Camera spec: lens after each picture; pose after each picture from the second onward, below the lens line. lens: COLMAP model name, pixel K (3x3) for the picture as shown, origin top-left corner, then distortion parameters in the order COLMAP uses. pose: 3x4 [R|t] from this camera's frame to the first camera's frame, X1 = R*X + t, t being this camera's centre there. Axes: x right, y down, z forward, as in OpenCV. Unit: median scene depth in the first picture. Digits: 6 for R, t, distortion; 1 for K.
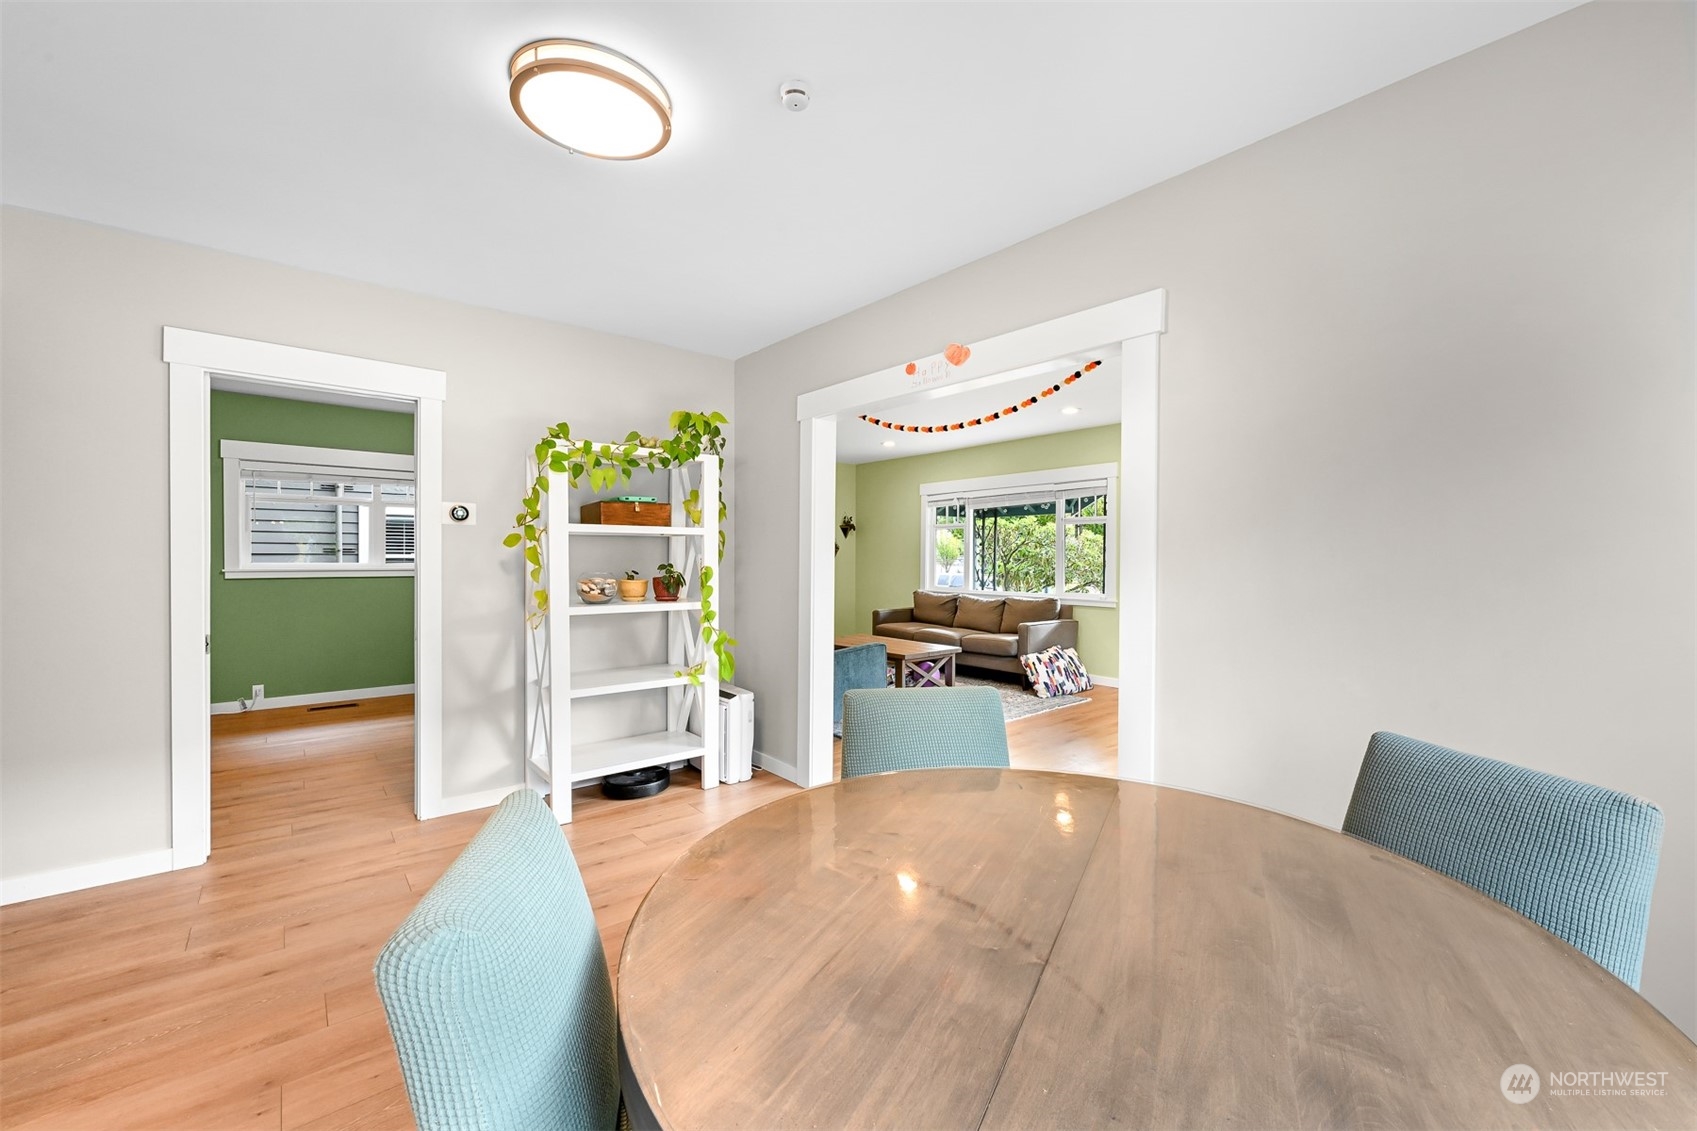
lens RADIAL K [[686.5, 0, 881.7], [0, 686.5, 568.1], [0, 0, 1]] dist [0.000278, -0.001296]
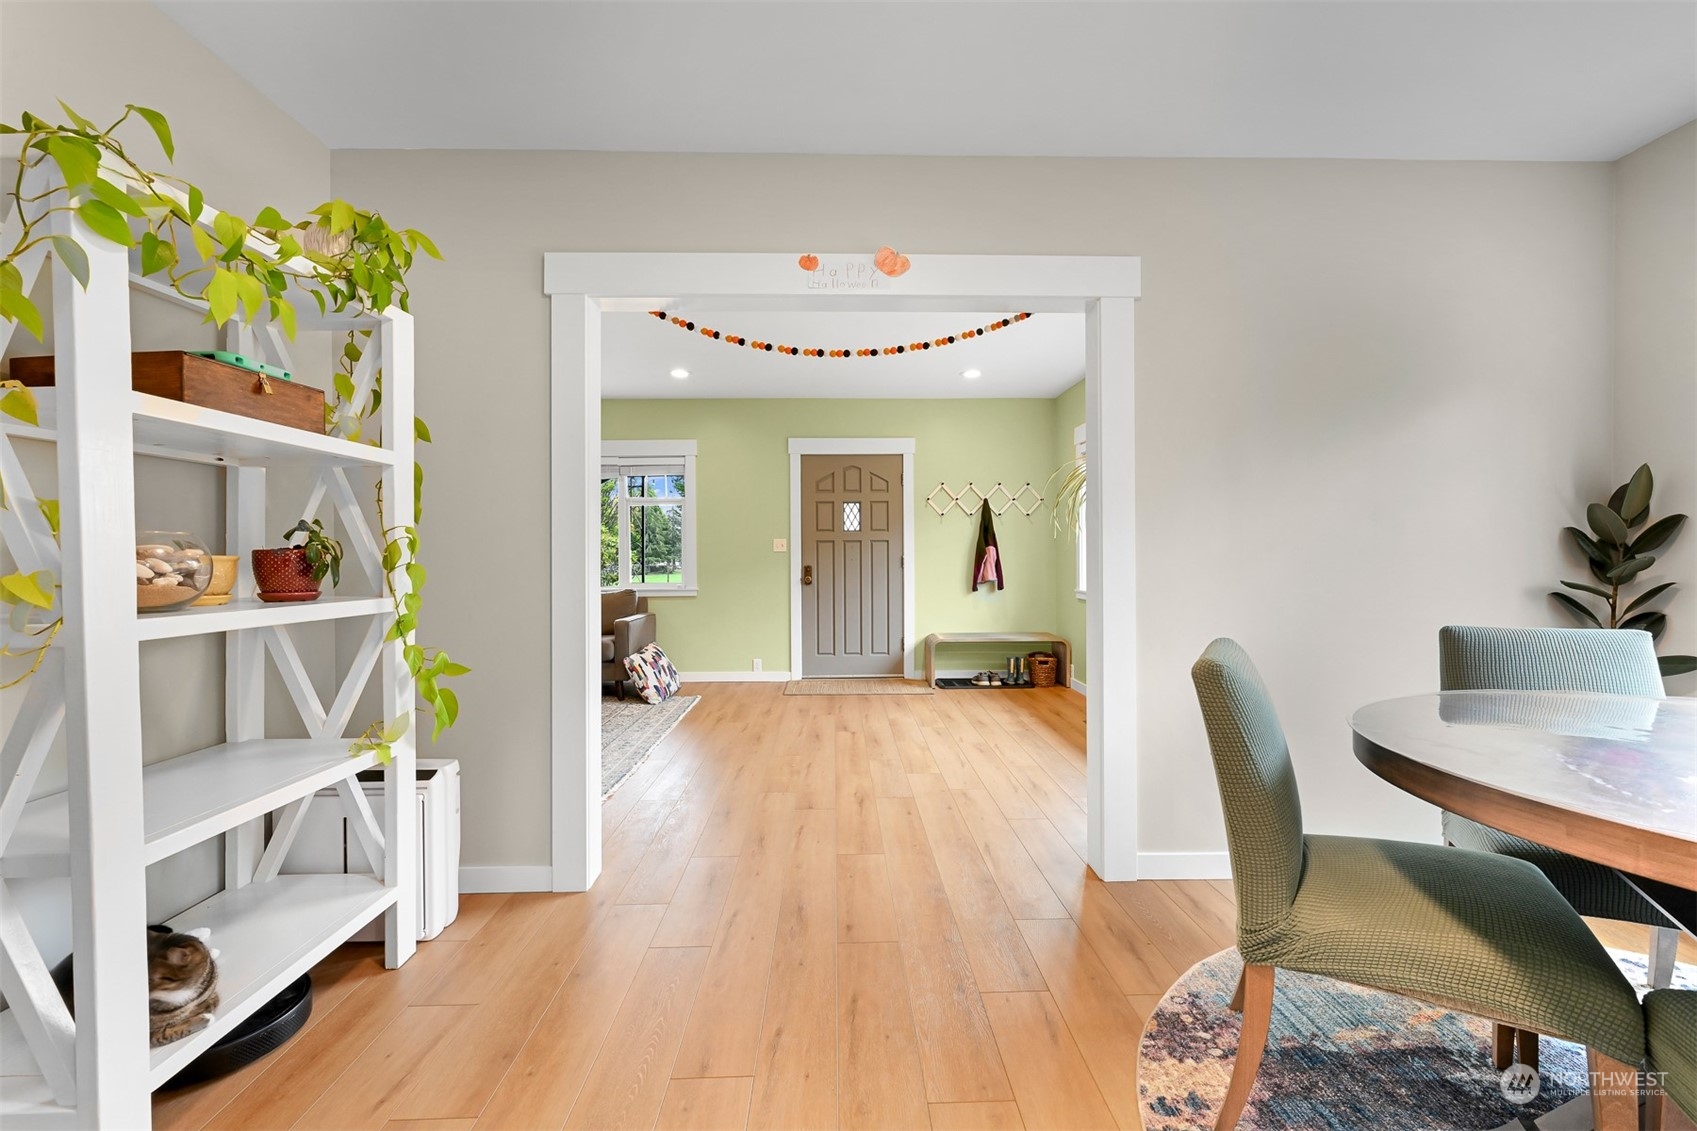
lens RADIAL K [[686.5, 0, 878.4], [0, 686.5, 556.5], [0, 0, 1]] dist [0.000278, -0.001296]
pose [[0.649319, -0.009916, 0.760452, -0.408166], [0.022723, 0.999722, -0.006366, 0.029737], [-0.760177, 0.021413, 0.649363, 0.398623]]
